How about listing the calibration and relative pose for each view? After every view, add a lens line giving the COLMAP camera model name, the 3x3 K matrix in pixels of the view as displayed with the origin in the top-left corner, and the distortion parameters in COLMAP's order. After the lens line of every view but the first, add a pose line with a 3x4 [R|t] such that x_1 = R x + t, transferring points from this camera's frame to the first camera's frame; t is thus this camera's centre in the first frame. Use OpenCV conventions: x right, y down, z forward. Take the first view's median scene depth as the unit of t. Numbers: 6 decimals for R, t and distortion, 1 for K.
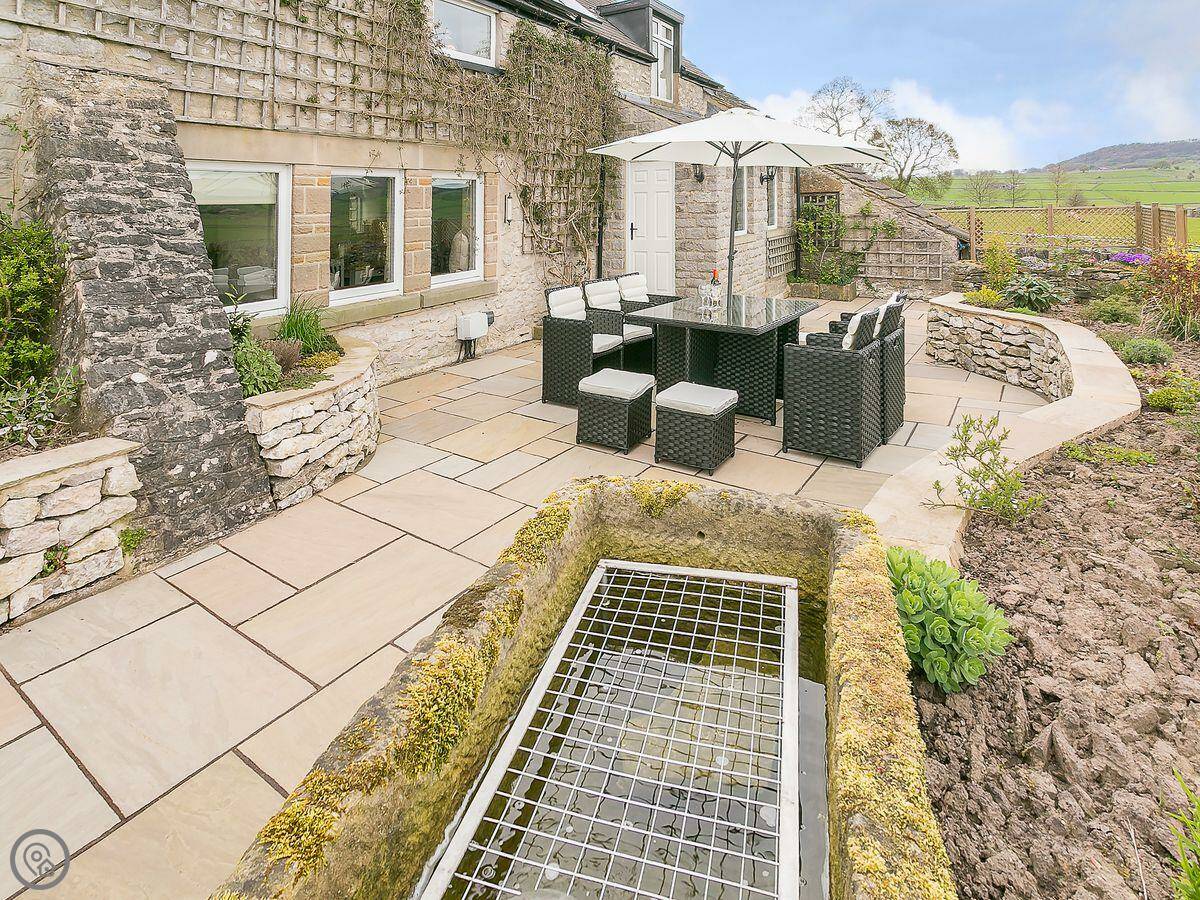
lens RADIAL K [[1159.3, 0, 600.0], [0, 1159.3, 450.0], [0, 0, 1]] dist [-0.004769, -0.002611]
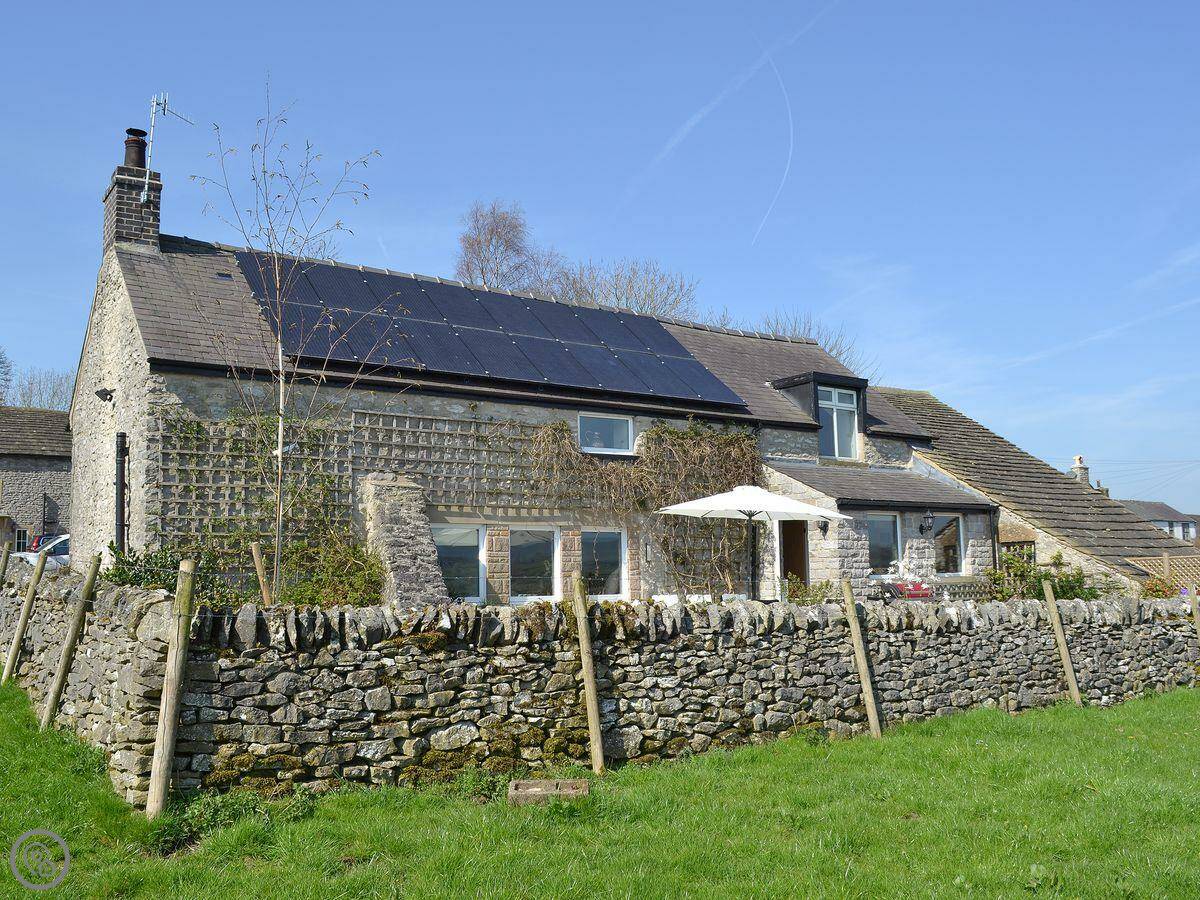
lens RADIAL K [[1159.3, 0, 600.0], [0, 1159.3, 450.0], [0, 0, 1]] dist [-0.004769, -0.002611]
pose [[0.986690, -0.028956, -0.160012, 0.292120], [-0.020032, 0.954879, -0.296318, 0.248327], [0.161373, 0.295580, 0.941590, -0.997632]]
